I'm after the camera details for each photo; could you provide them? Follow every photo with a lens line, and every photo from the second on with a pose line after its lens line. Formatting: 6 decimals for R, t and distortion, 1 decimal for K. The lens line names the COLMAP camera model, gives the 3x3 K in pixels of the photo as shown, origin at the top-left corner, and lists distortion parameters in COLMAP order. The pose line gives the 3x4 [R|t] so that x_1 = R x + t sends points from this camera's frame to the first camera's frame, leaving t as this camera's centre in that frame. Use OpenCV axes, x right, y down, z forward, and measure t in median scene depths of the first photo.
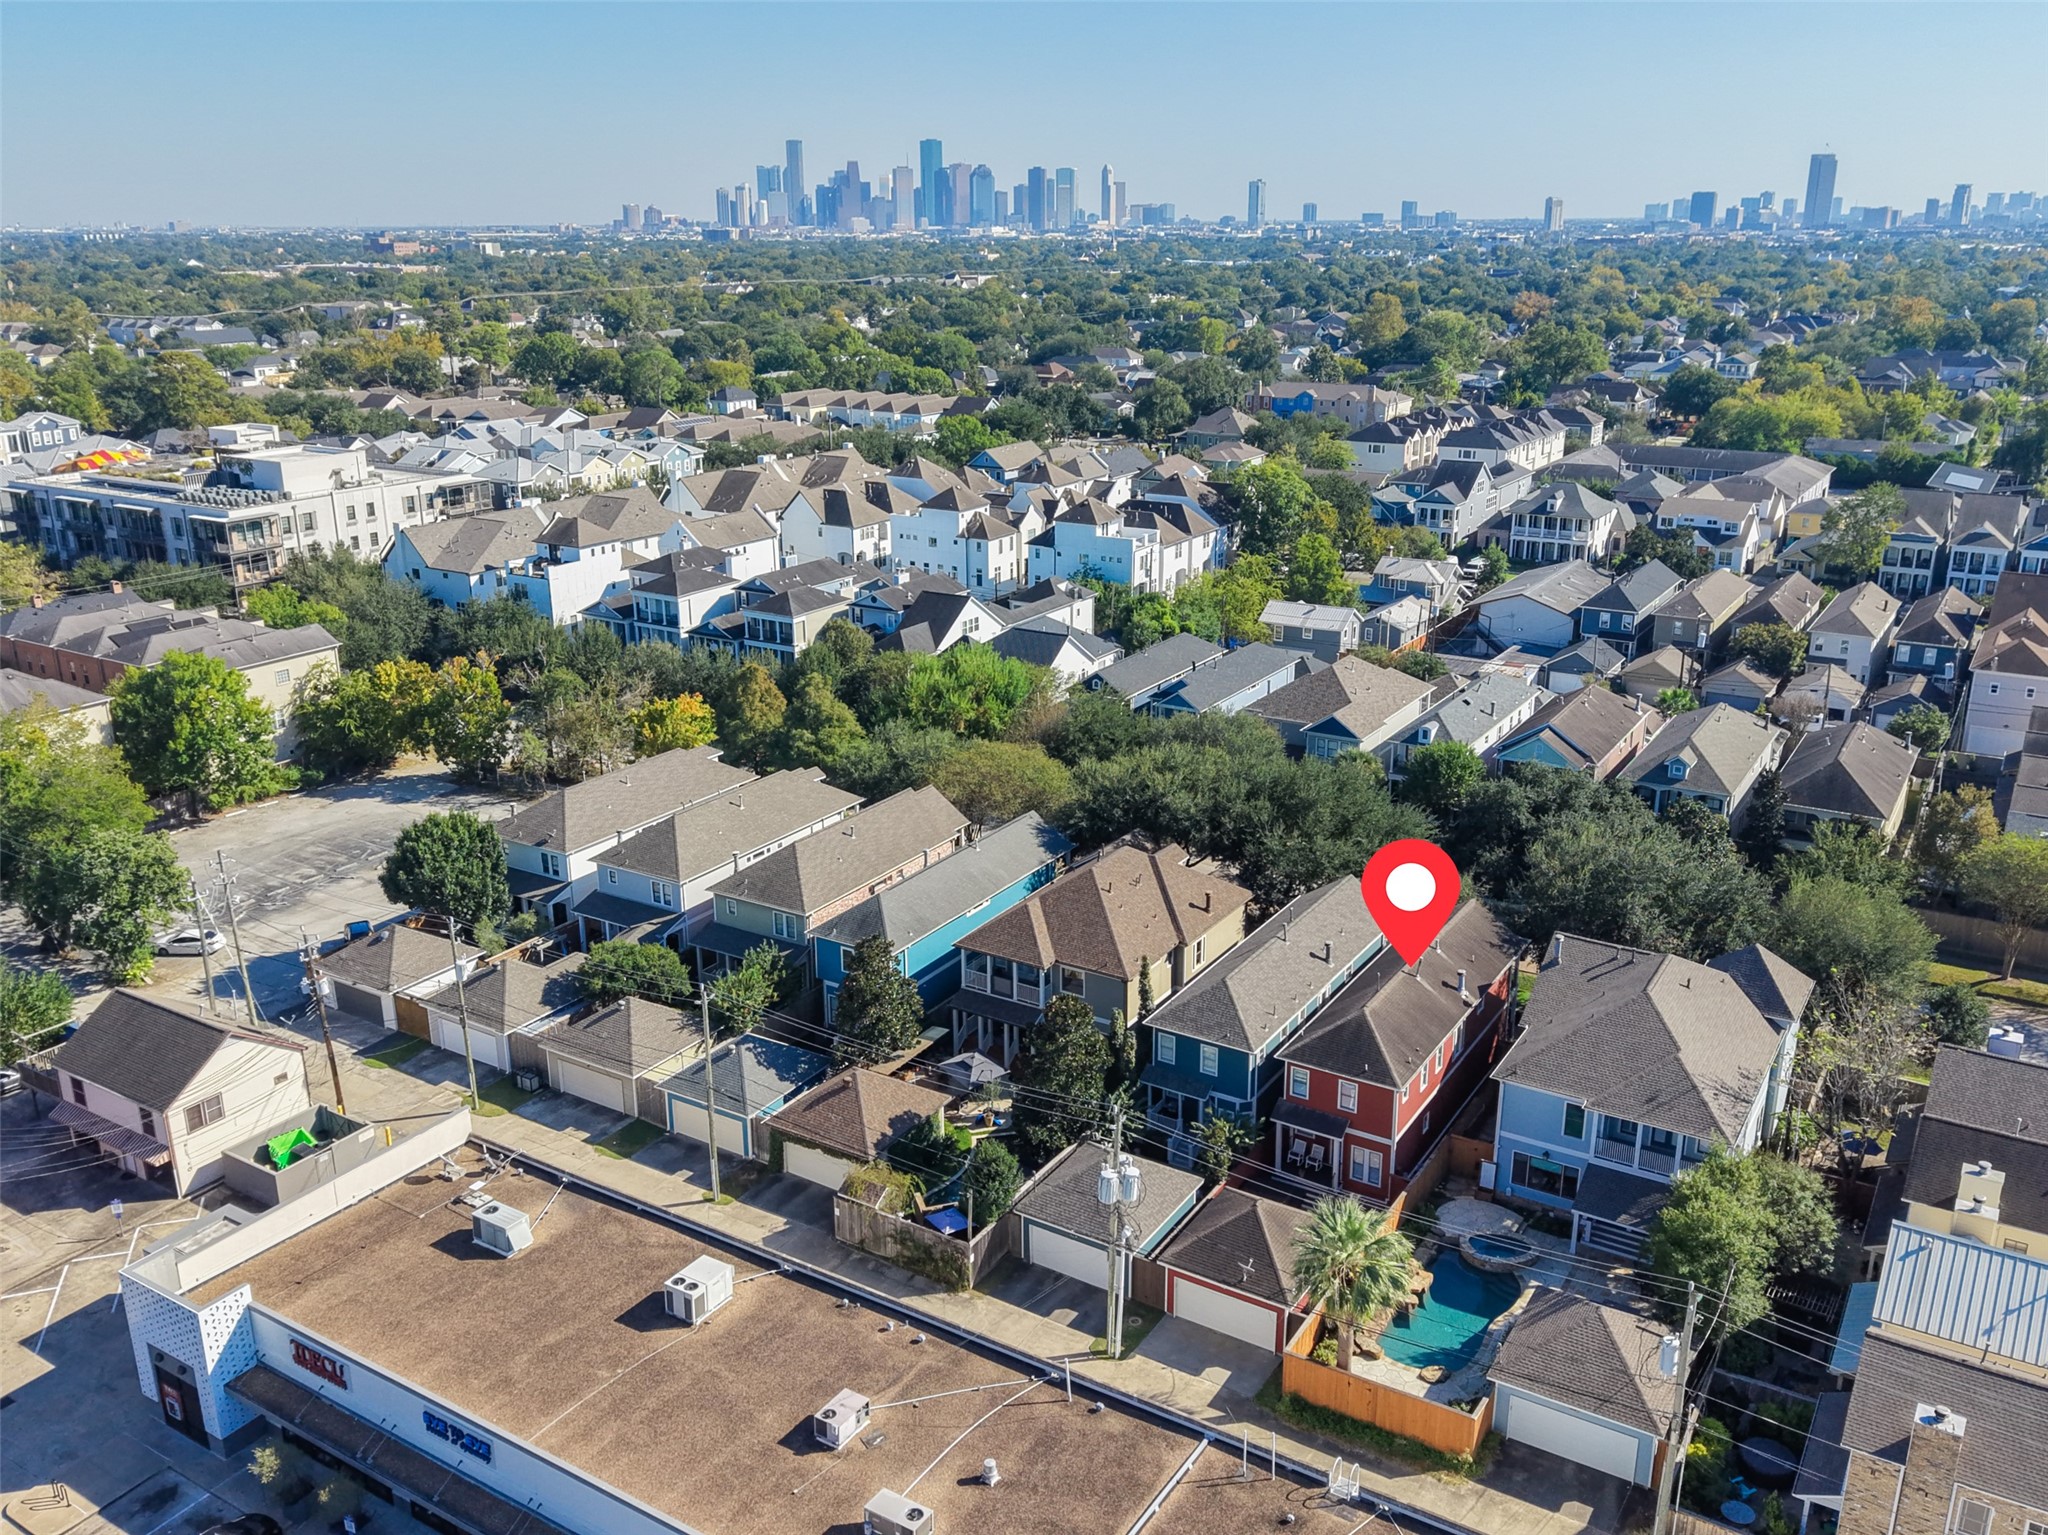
lens RADIAL K [[1692.5, 0, 1029.8], [0, 1692.5, 760.3], [0, 0, 1]] dist [0.028411, -0.030531]
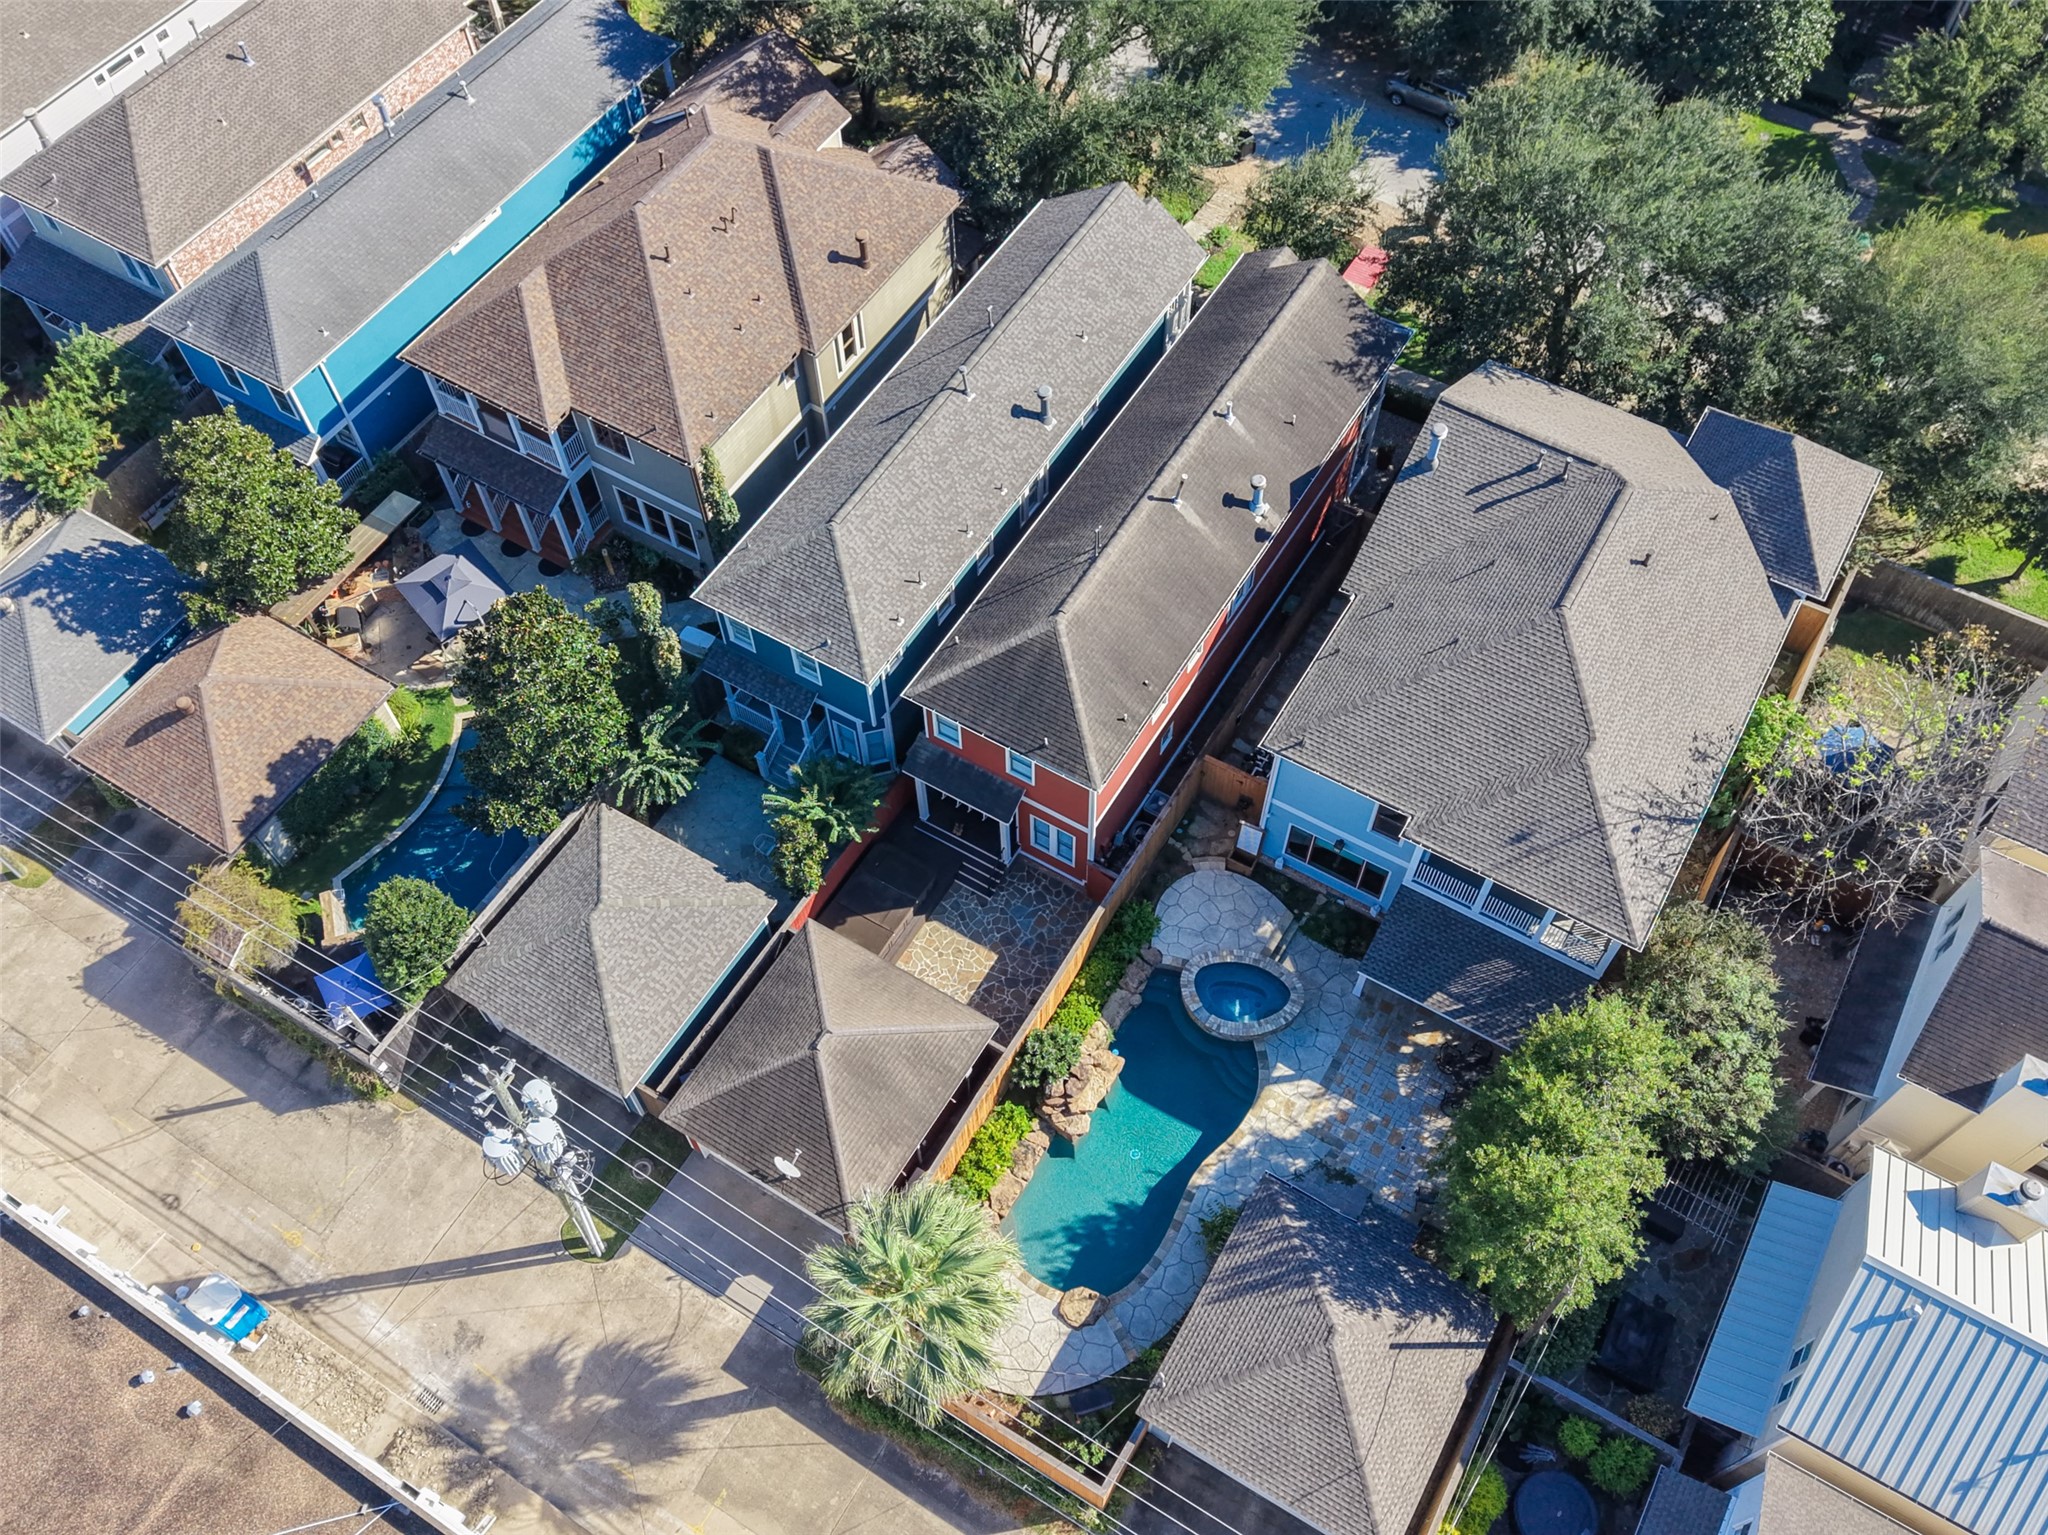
lens RADIAL K [[1686.0, 0, 1028.9], [0, 1686.0, 775.6], [0, 0, 1]] dist [0.029040, -0.034169]
pose [[0.999836, -0.015840, 0.008748, 0.088782], [0.006462, 0.764093, 0.645074, -0.083189], [-0.016902, -0.644912, 0.764070, 0.264209]]
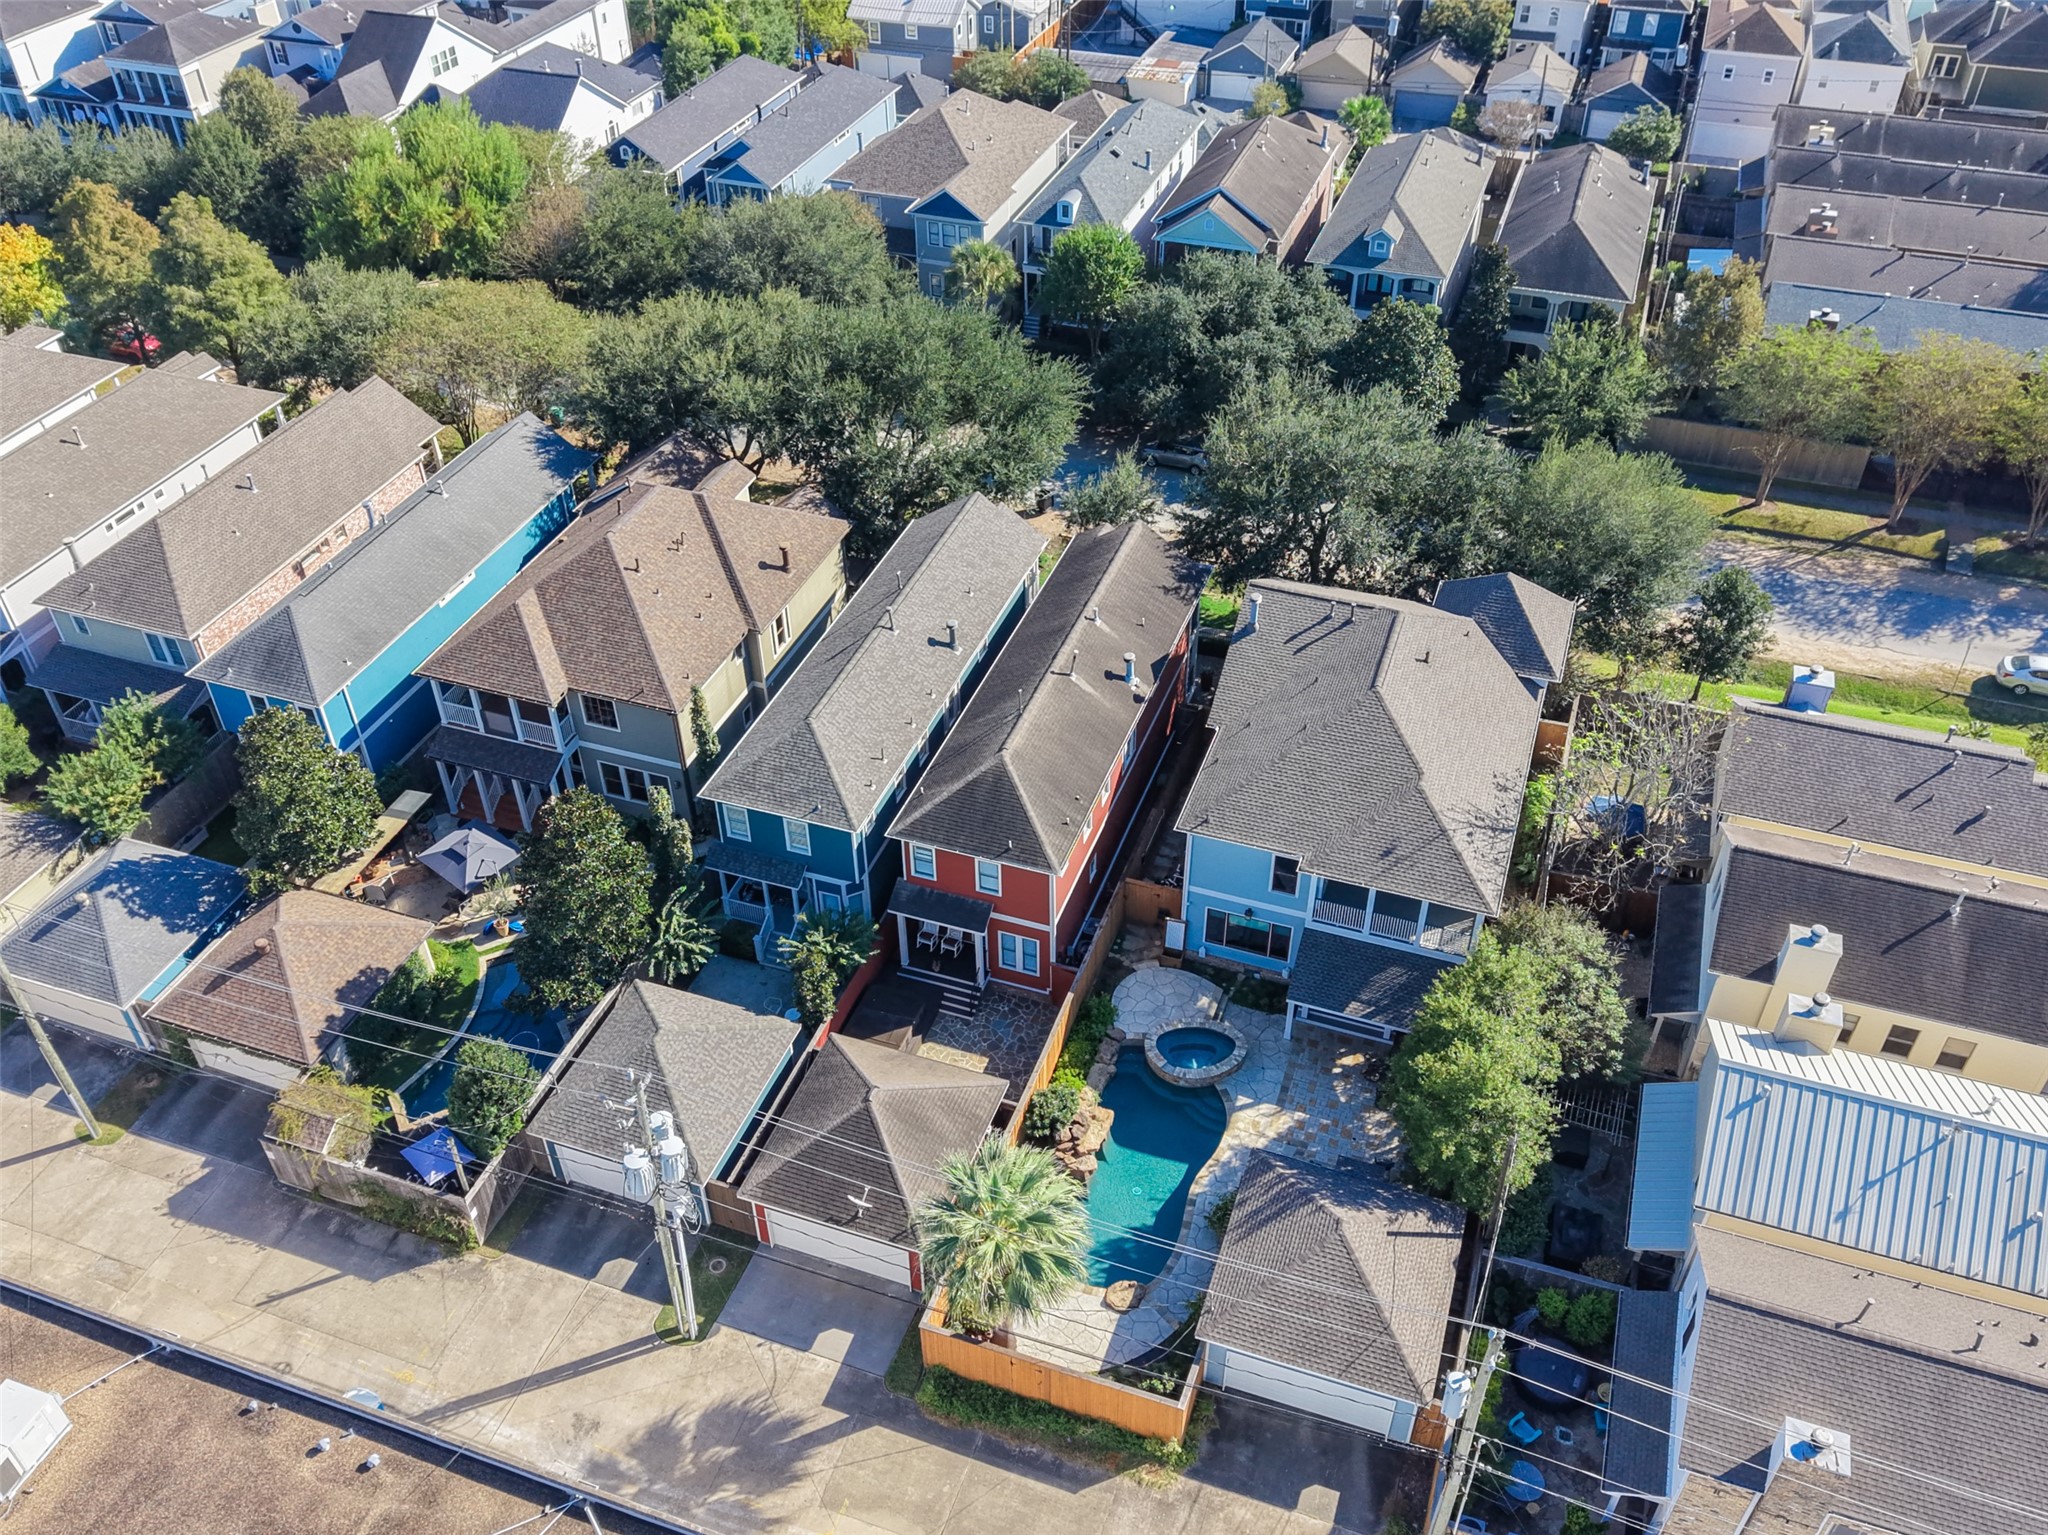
lens RADIAL K [[1686.0, 0, 1028.9], [0, 1686.0, 775.6], [0, 0, 1]] dist [0.029040, -0.034169]
pose [[0.976245, -0.138915, 0.166278, 0.043766], [0.066797, 0.923008, 0.378938, -0.053836], [-0.206116, -0.358830, 0.910361, 0.171765]]
